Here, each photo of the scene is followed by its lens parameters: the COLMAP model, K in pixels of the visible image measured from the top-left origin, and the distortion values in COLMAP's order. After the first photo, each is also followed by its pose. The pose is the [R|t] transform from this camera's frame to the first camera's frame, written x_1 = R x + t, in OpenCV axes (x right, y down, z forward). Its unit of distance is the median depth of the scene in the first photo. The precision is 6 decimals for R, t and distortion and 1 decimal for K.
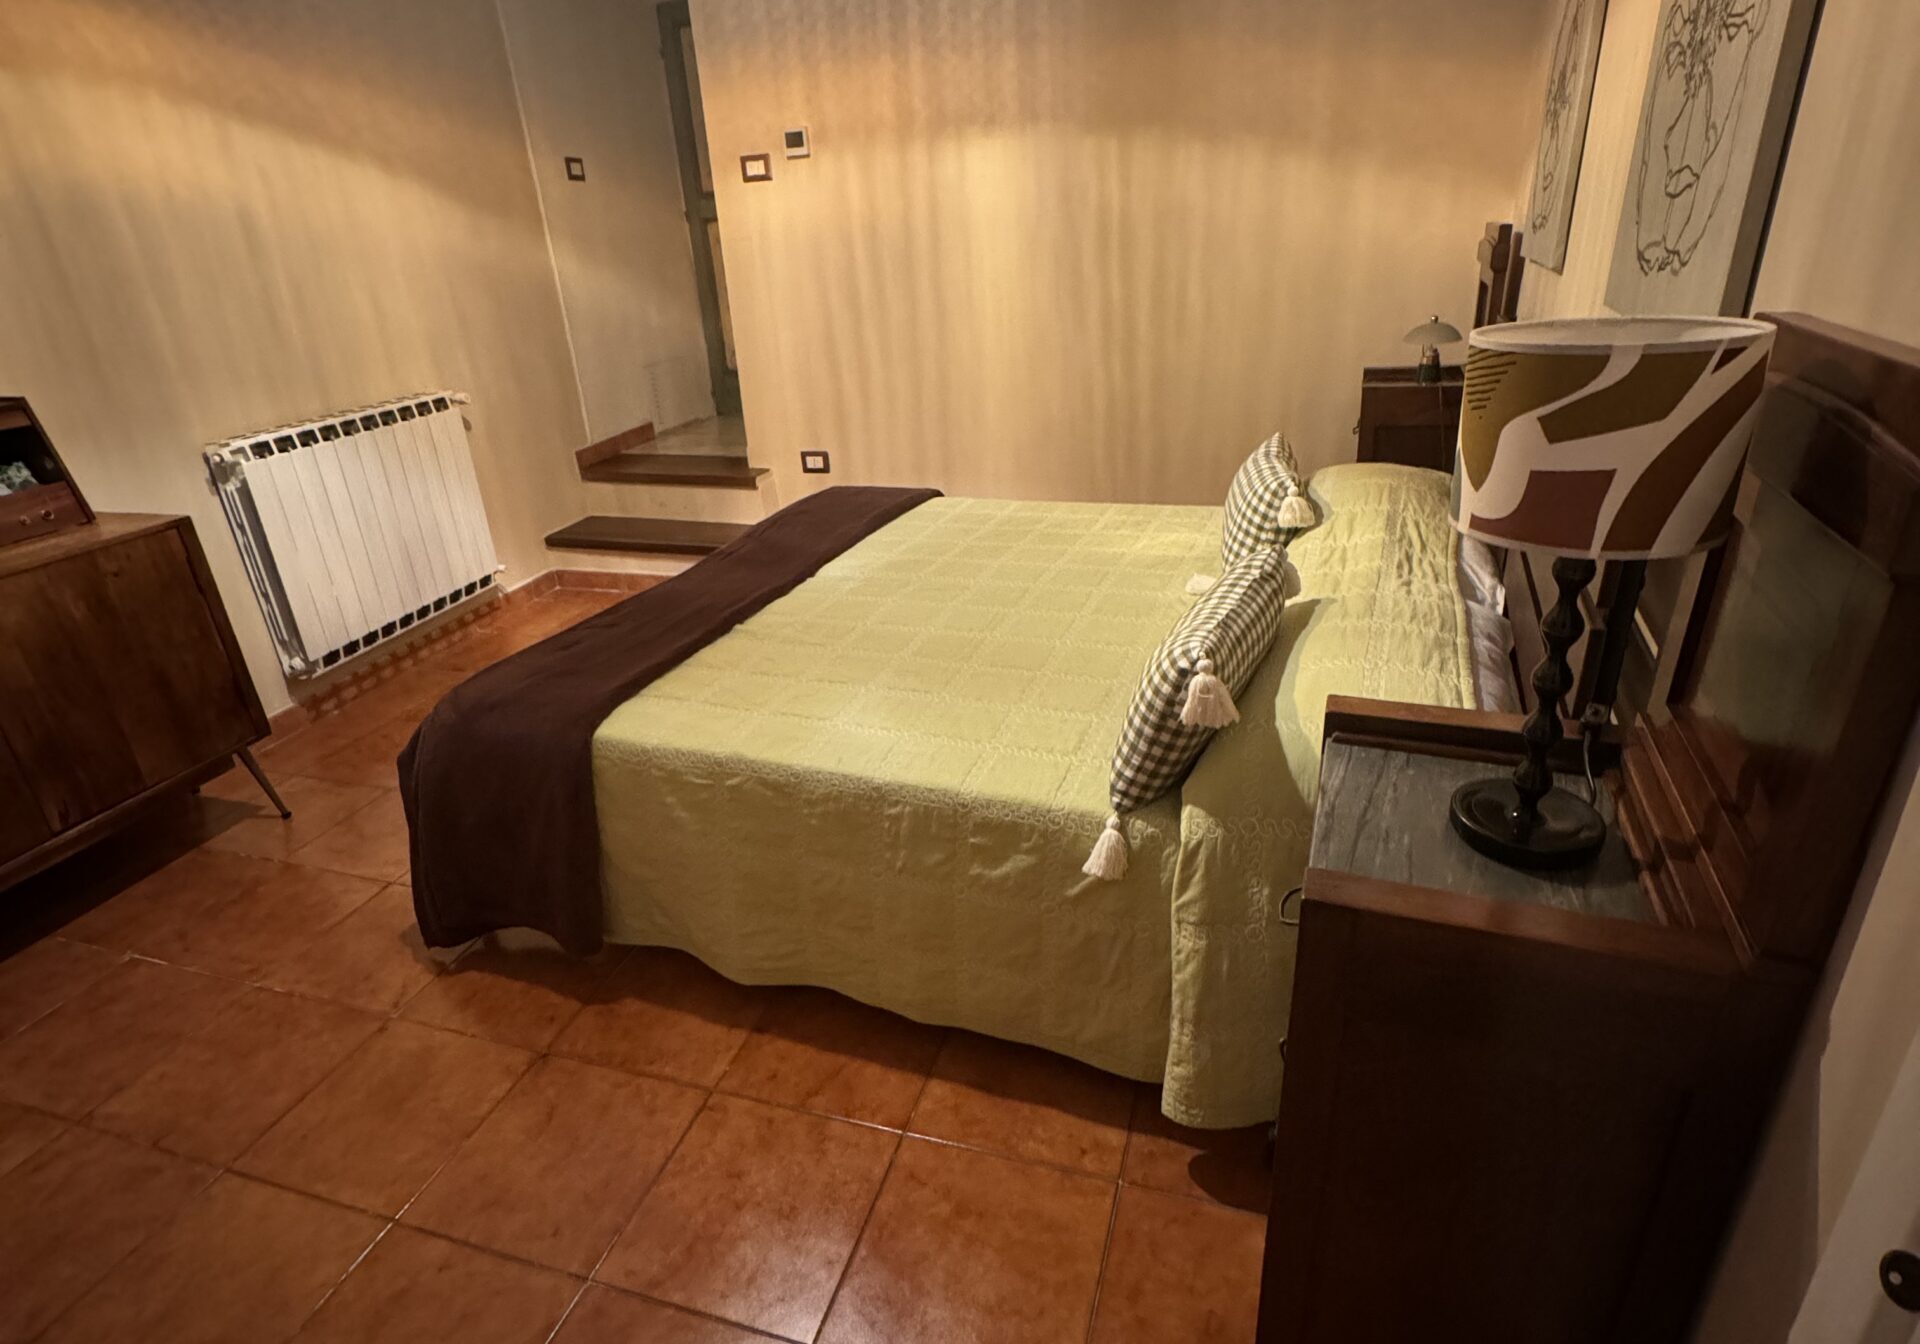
lens RADIAL K [[1025.0, 0, 961.4], [0, 1025.0, 672.9], [0, 0, 1]] dist [-0.001998, 0.002048]
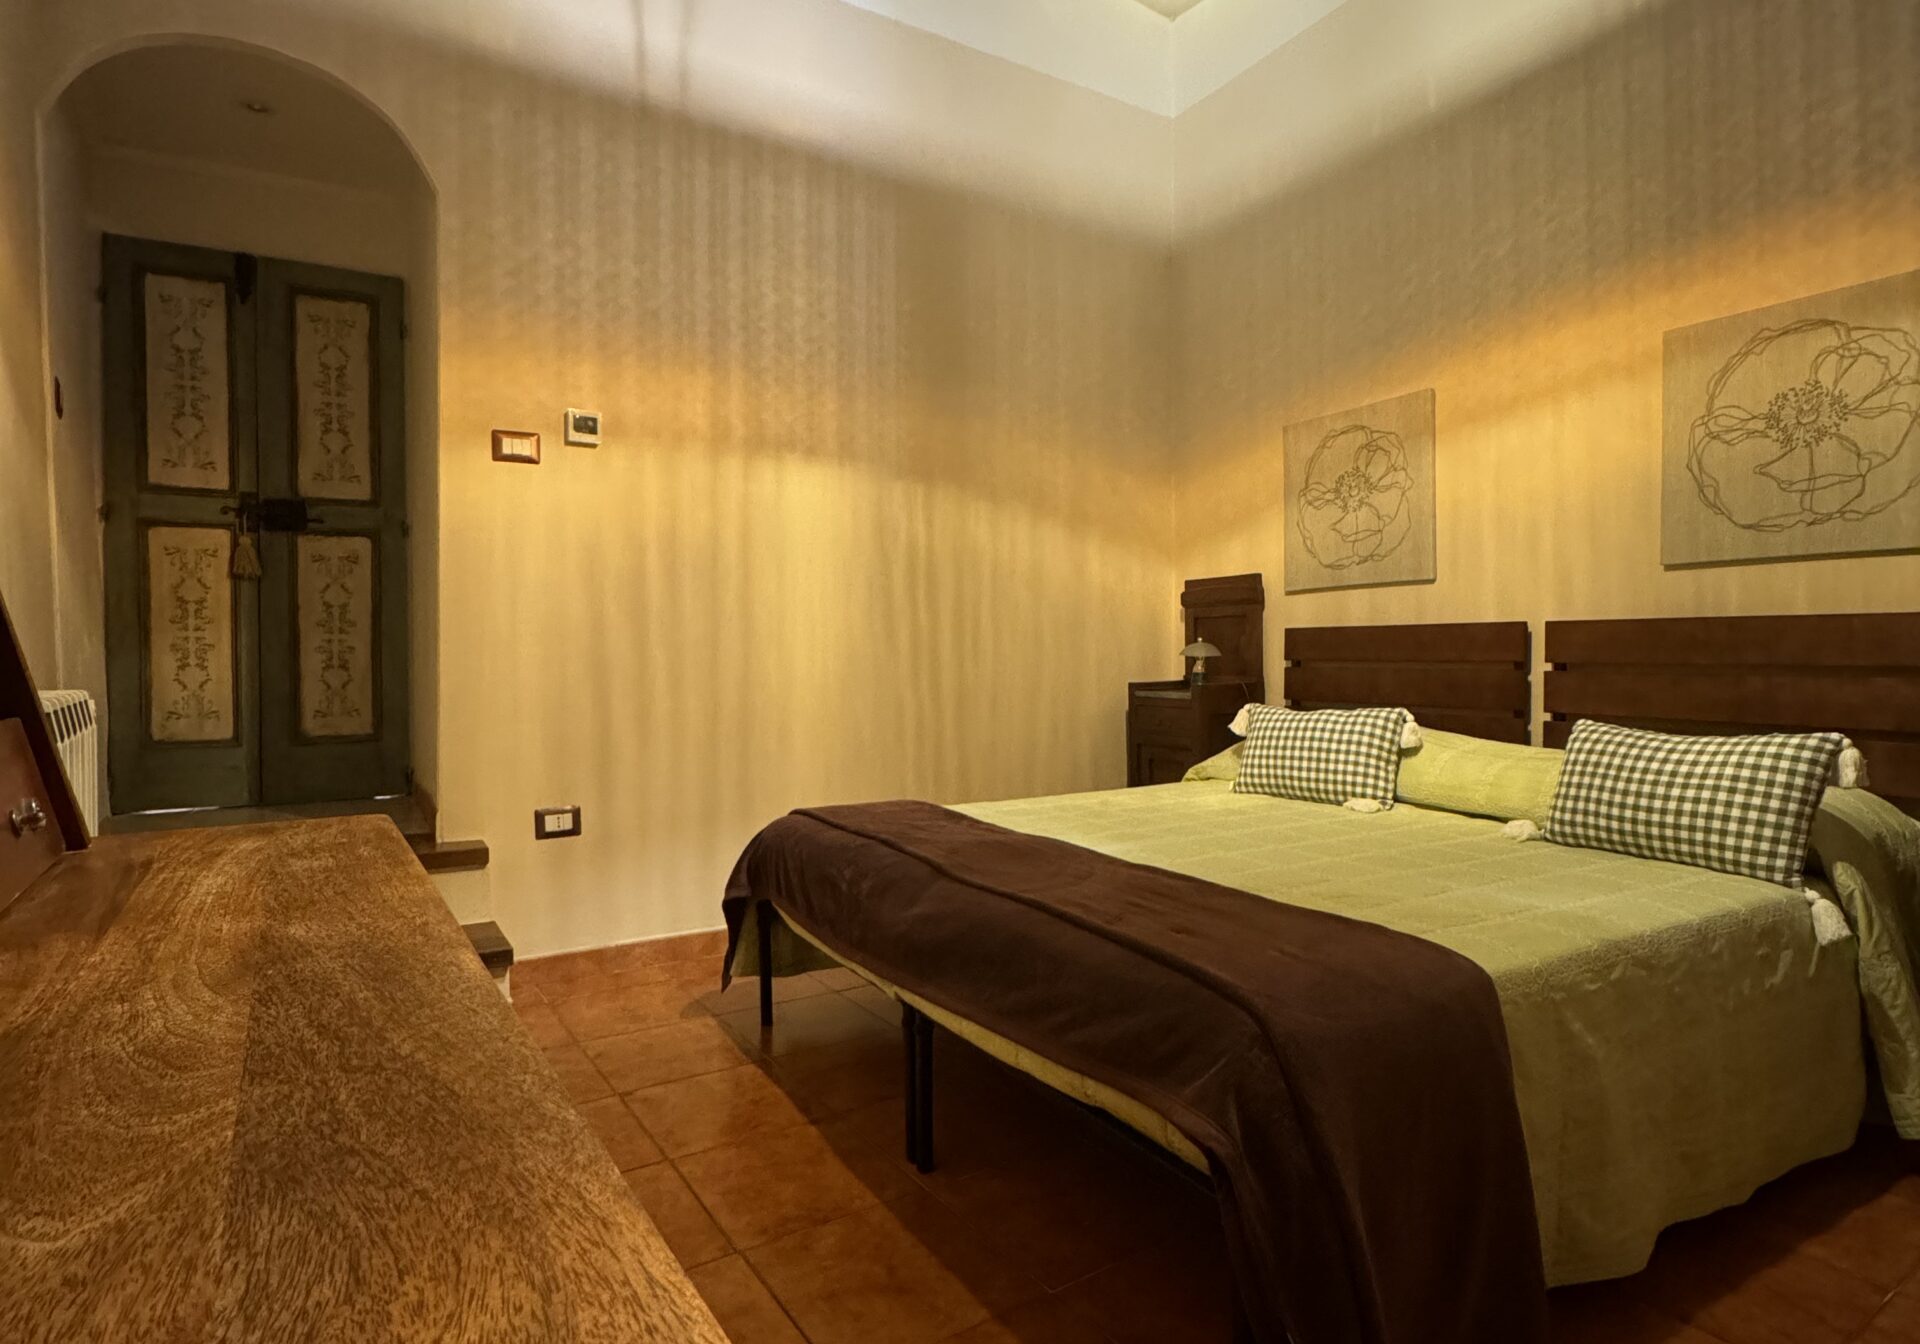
lens RADIAL K [[1025.0, 0, 961.4], [0, 1025.0, 672.9], [0, 0, 1]] dist [-0.001998, 0.002048]
pose [[0.618856, 0.041777, 0.784393, -0.642381], [0.291660, 0.914977, -0.278841, -0.022735], [-0.729350, 0.401338, 0.554054, 0.424757]]
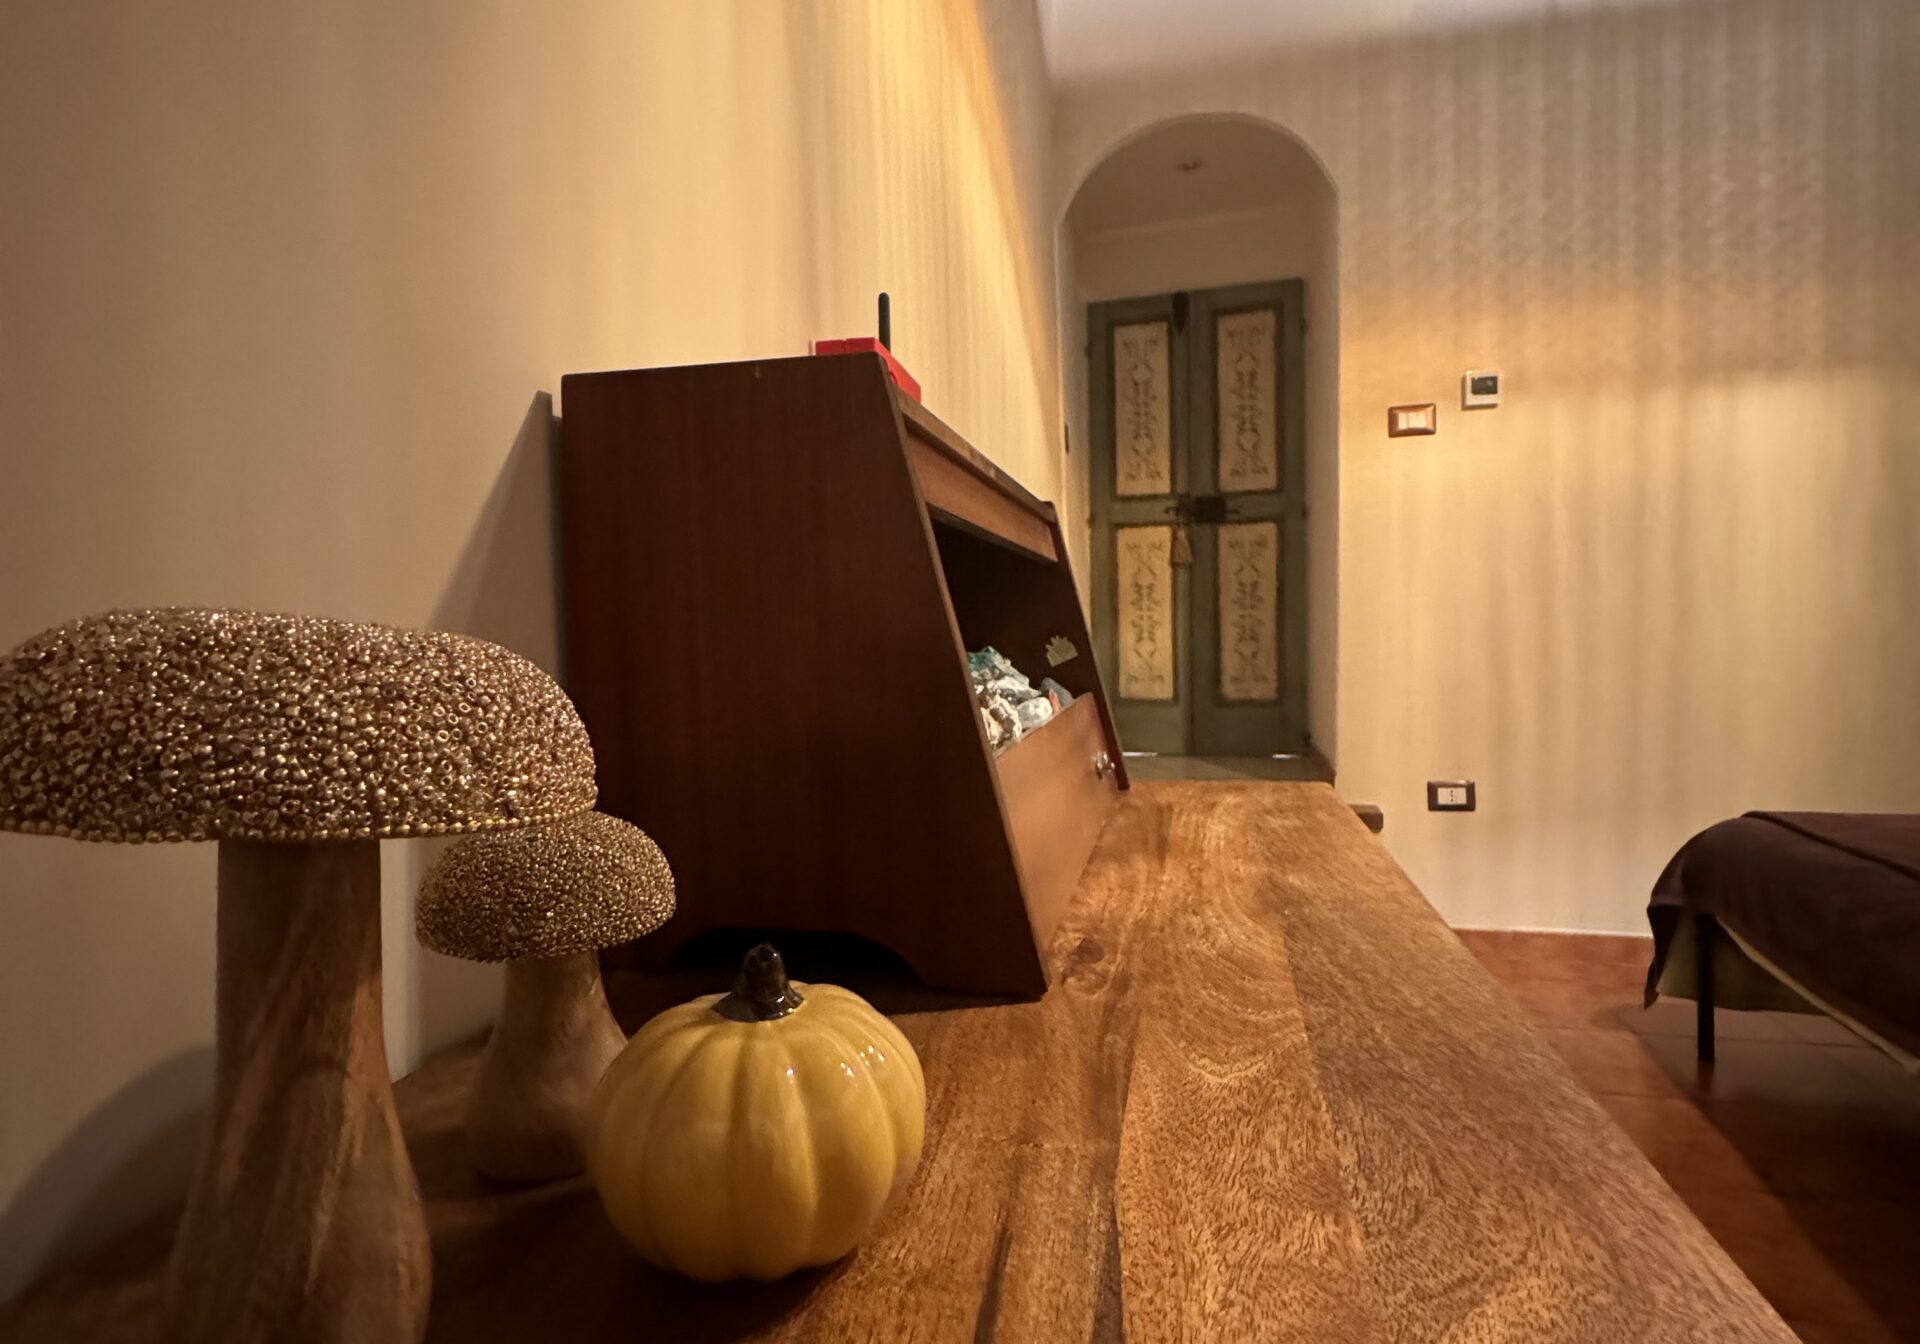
lens RADIAL K [[1025.0, 0, 961.4], [0, 1025.0, 672.9], [0, 0, 1]] dist [-0.001998, 0.002048]
pose [[0.994971, 0.033536, 0.094386, -0.660288], [0.004319, 0.927050, -0.374913, -0.023963], [-0.100074, 0.373435, 0.922243, 0.416400]]
